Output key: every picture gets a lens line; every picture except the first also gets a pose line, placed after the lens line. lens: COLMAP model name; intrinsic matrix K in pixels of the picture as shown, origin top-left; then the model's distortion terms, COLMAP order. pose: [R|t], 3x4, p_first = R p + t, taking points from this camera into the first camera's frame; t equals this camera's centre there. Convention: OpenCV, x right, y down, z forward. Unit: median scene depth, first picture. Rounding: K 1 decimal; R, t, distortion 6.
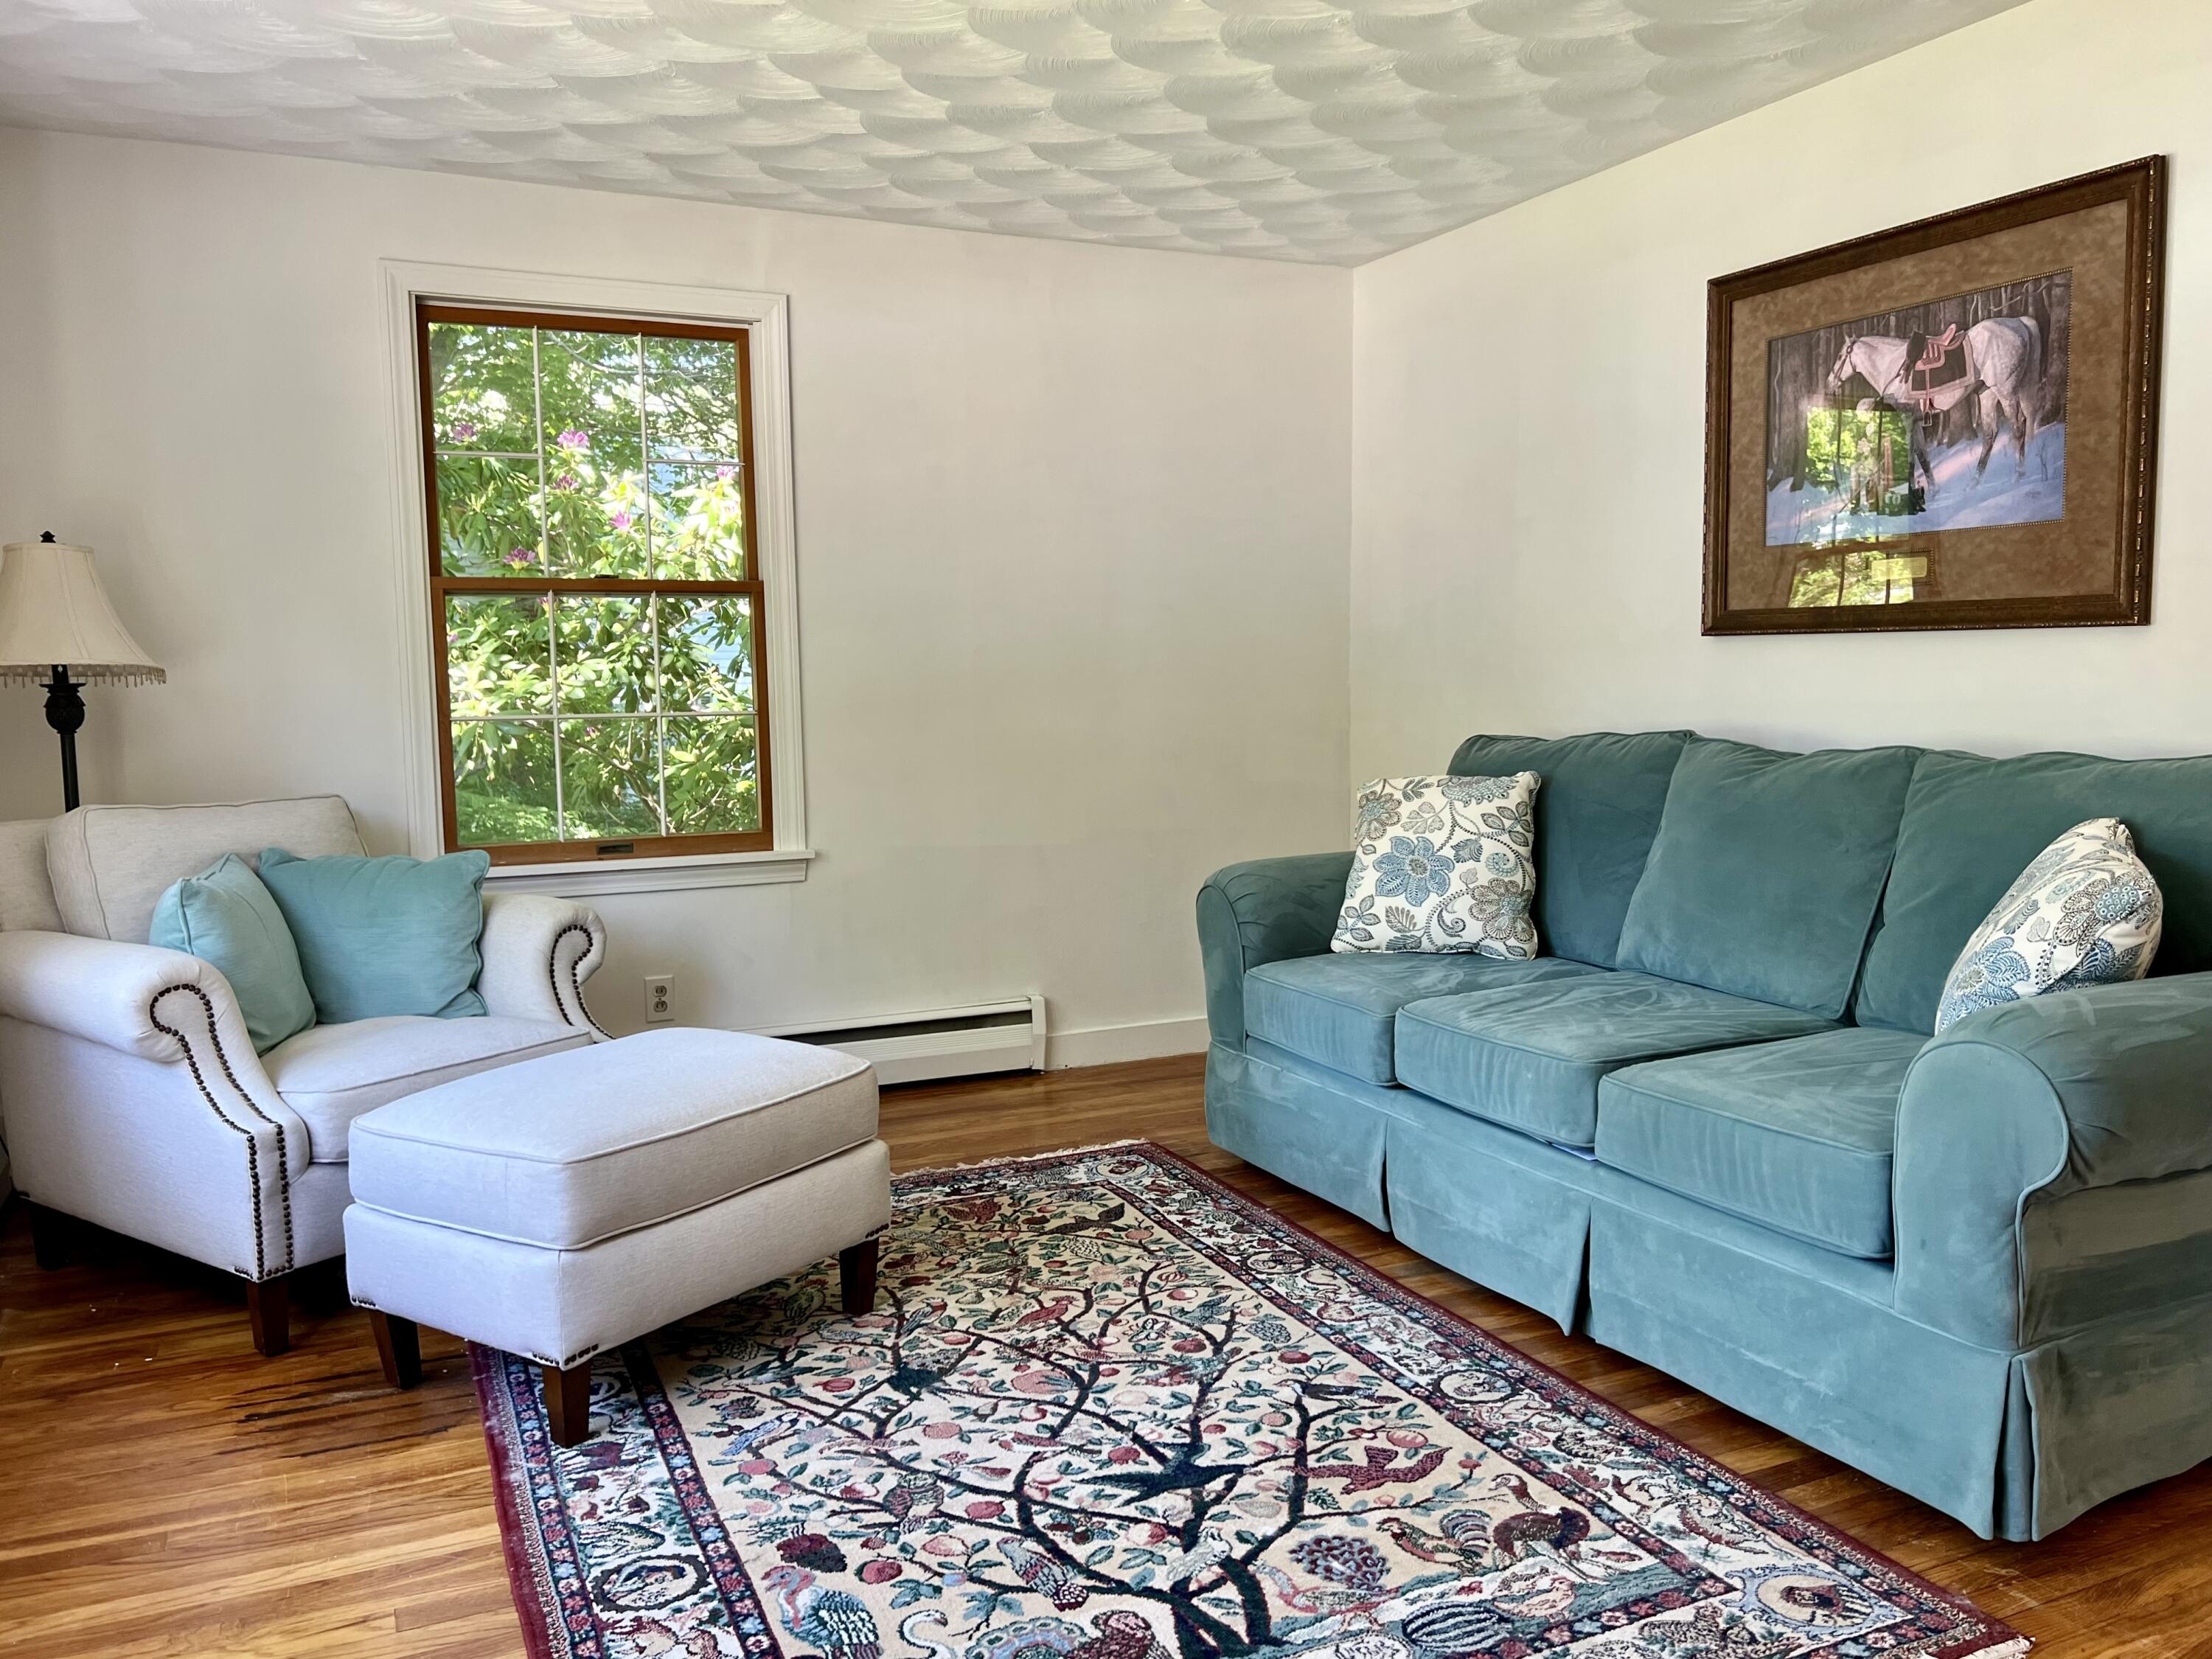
lens RADIAL K [[1706.8, 0, 1123.7], [0, 1706.8, 813.7], [0, 0, 1]] dist [0.038917, -0.030331]
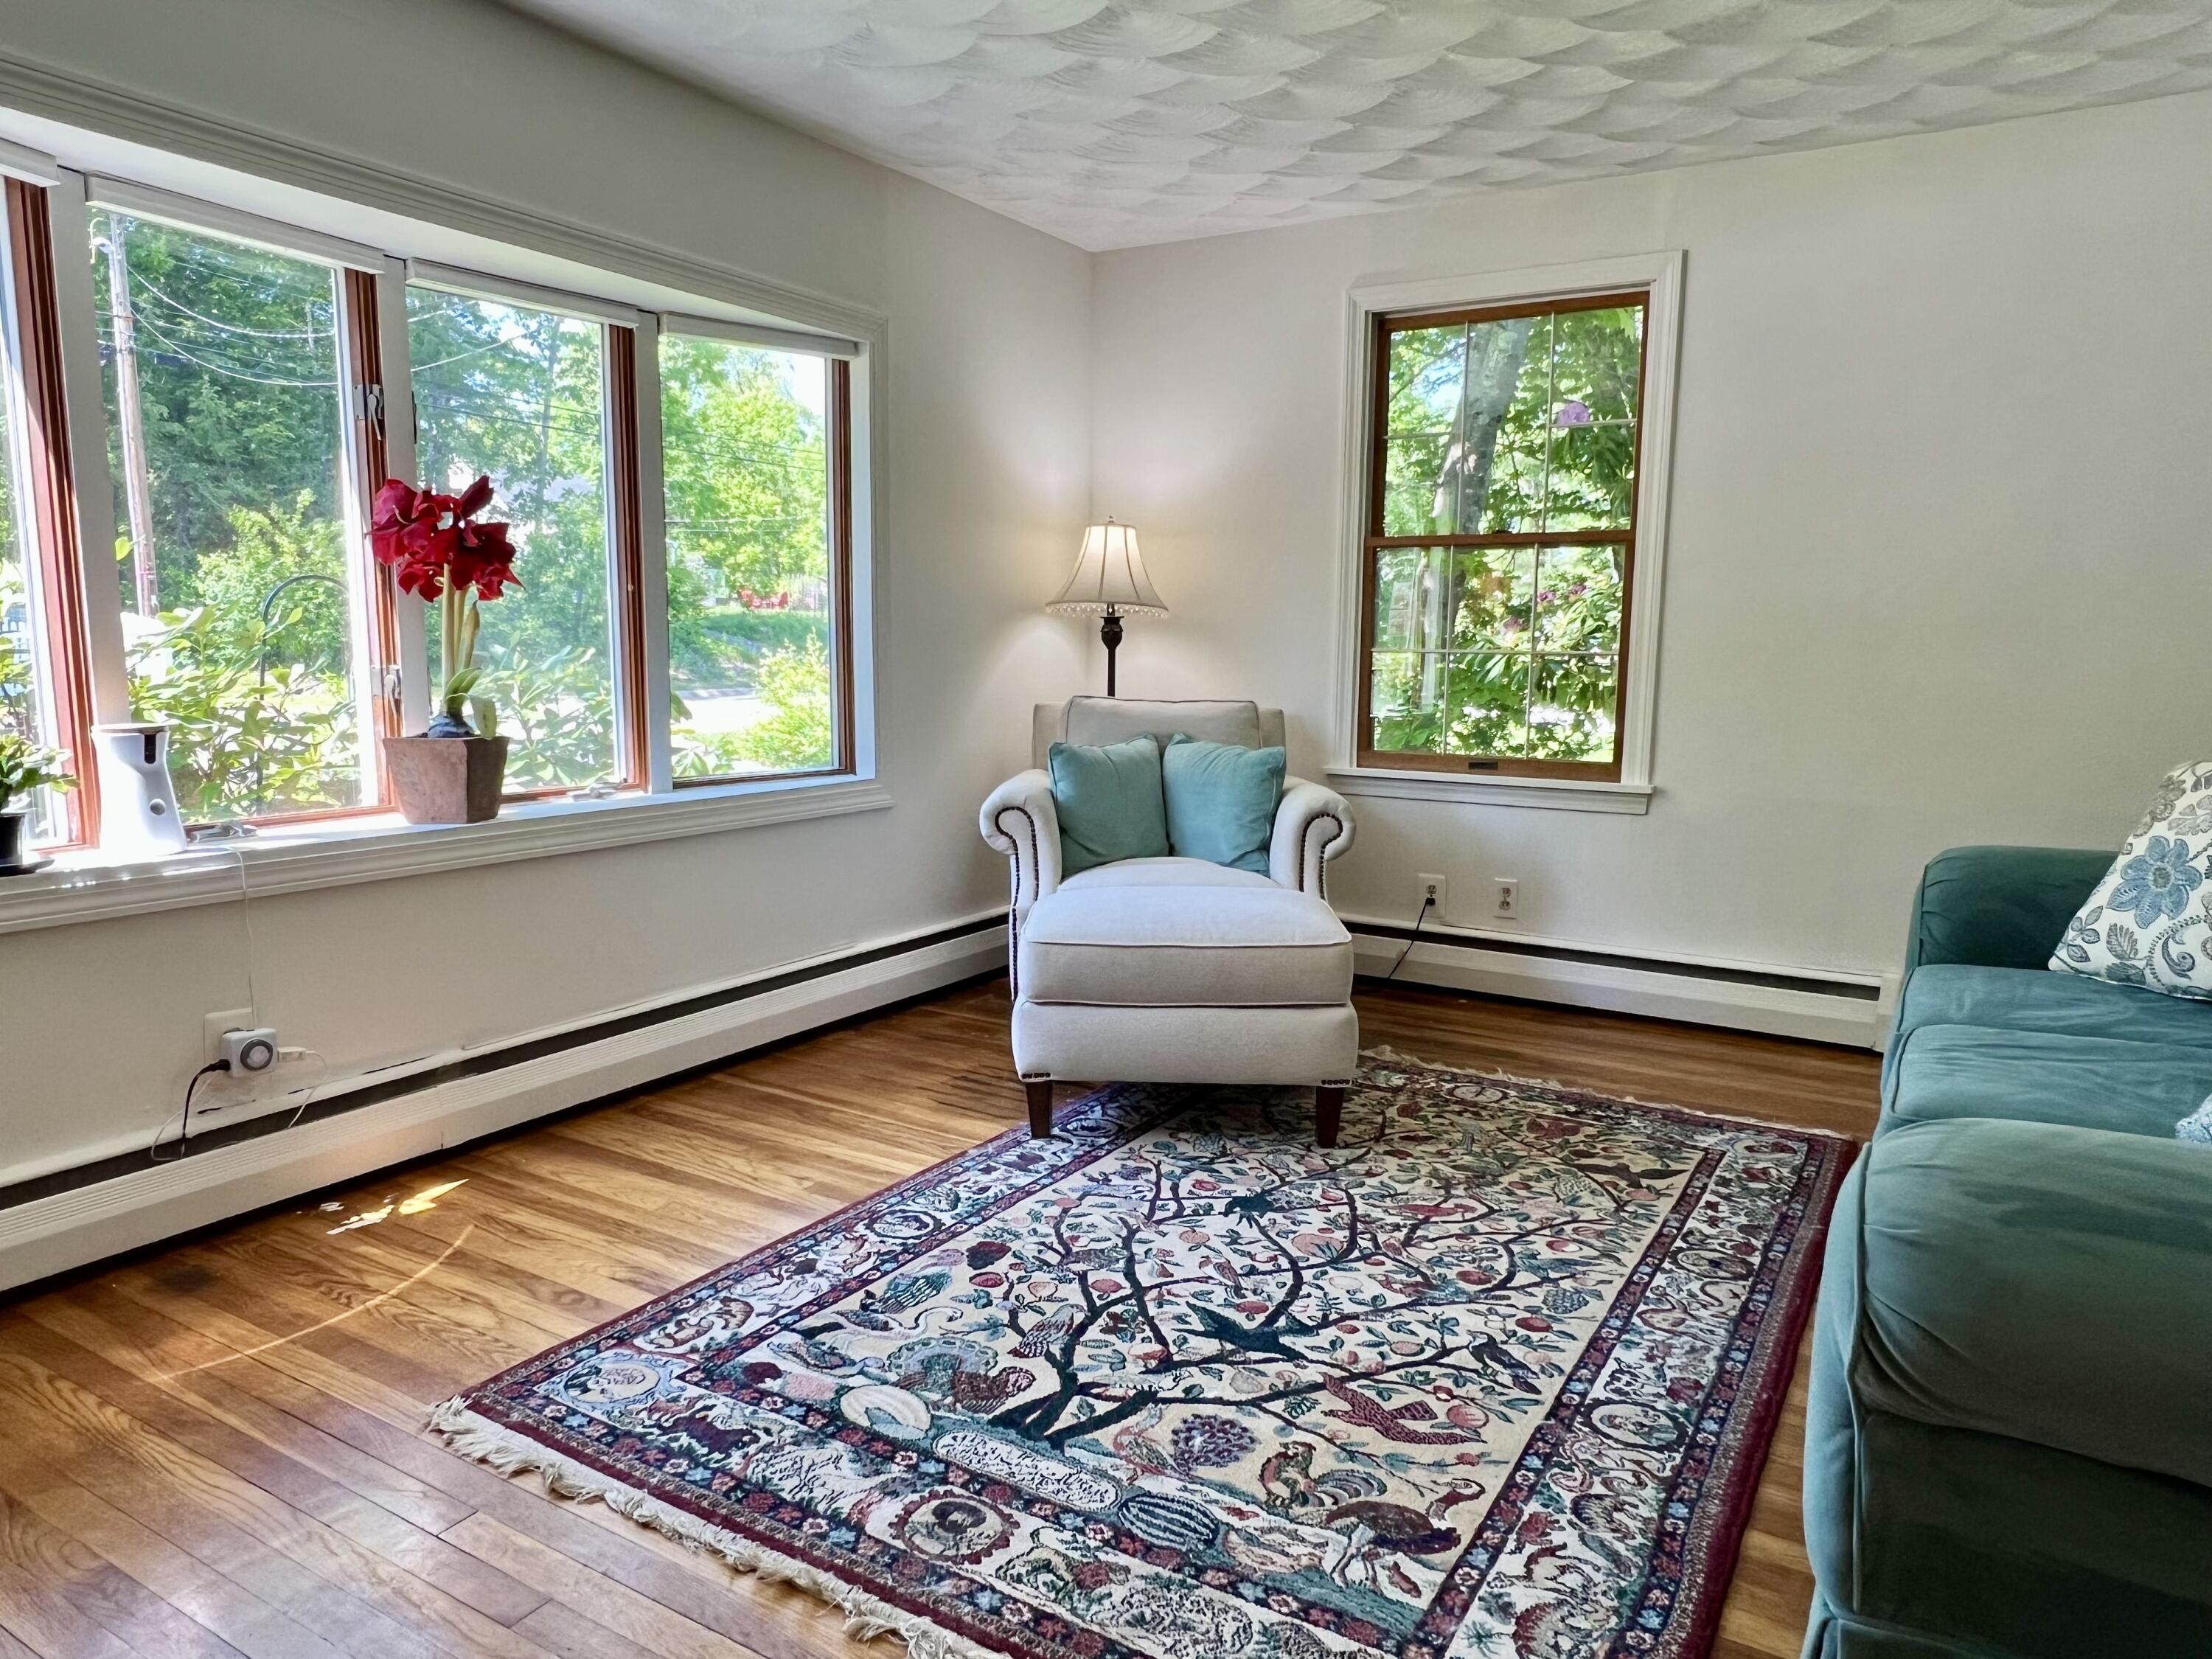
lens RADIAL K [[1470.9, 0, 1102.1], [0, 1470.9, 845.0], [0, 0, 1]] dist [0.004442, -0.003452]
pose [[0.547384, 0.137709, -0.825474, 0.611310], [-0.090276, 0.990329, 0.105347, -0.012931], [0.831998, 0.016855, 0.554522, 0.340156]]
